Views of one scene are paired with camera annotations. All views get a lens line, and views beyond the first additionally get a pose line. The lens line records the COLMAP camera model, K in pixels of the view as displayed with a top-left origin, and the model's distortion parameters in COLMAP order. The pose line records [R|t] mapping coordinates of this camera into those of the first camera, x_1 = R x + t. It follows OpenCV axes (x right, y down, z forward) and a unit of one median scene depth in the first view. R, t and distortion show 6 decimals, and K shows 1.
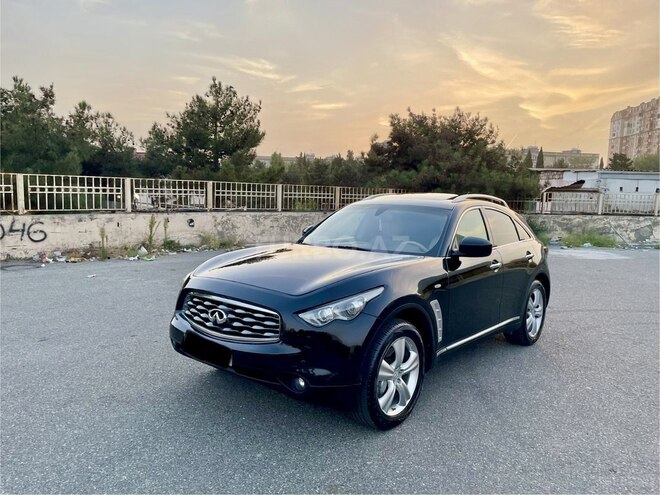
lens RADIAL K [[497.1, 0, 330.5], [0, 497.1, 249.5], [0, 0, 1]] dist [0.075782, -0.102533]
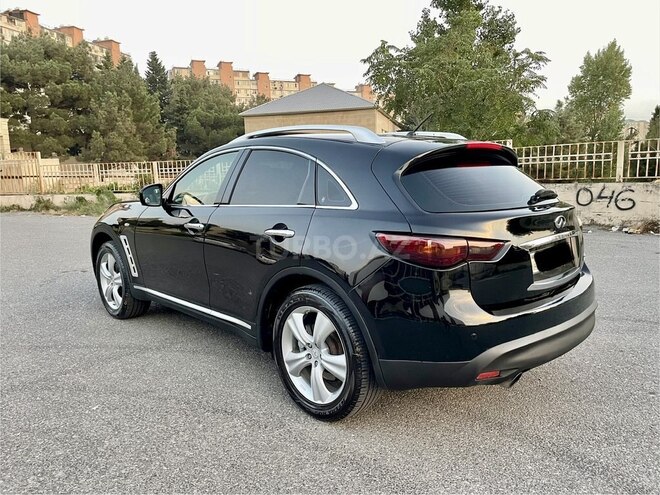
lens RADIAL K [[505.4, 0, 325.9], [0, 505.4, 247.3], [0, 0, 1]] dist [-0.005485, -0.003912]
pose [[-0.113646, 0.118927, -0.986378, 0.376212], [-0.081491, 0.988349, 0.128554, -0.018699], [0.990174, 0.094991, -0.102631, 0.448607]]
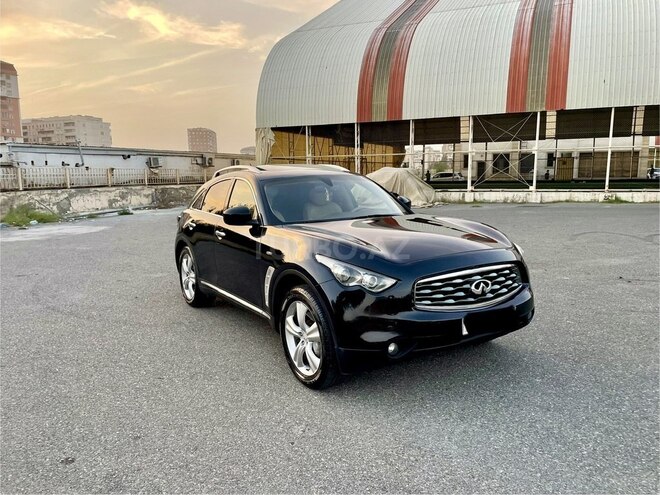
lens RADIAL K [[497.1, 0, 336.5], [0, 497.1, 249.5], [0, 0, 1]] dist [0.075782, -0.102533]
pose [[0.303681, -0.174035, 0.936744, -0.314764], [0.127513, 0.981755, 0.141059, -0.029812], [-0.944202, 0.076611, 0.320332, 0.241813]]
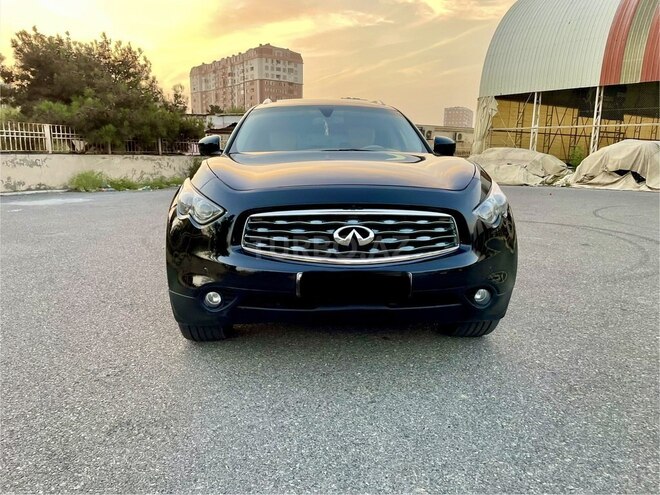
lens RADIAL K [[497.1, 0, 327.2], [0, 497.1, 253.0], [0, 0, 1]] dist [0.075782, -0.102533]
pose [[0.726678, -0.150765, 0.670230, -0.180516], [0.082518, 0.987713, 0.132713, 0.016432], [-0.682004, -0.041134, 0.730191, 0.135717]]
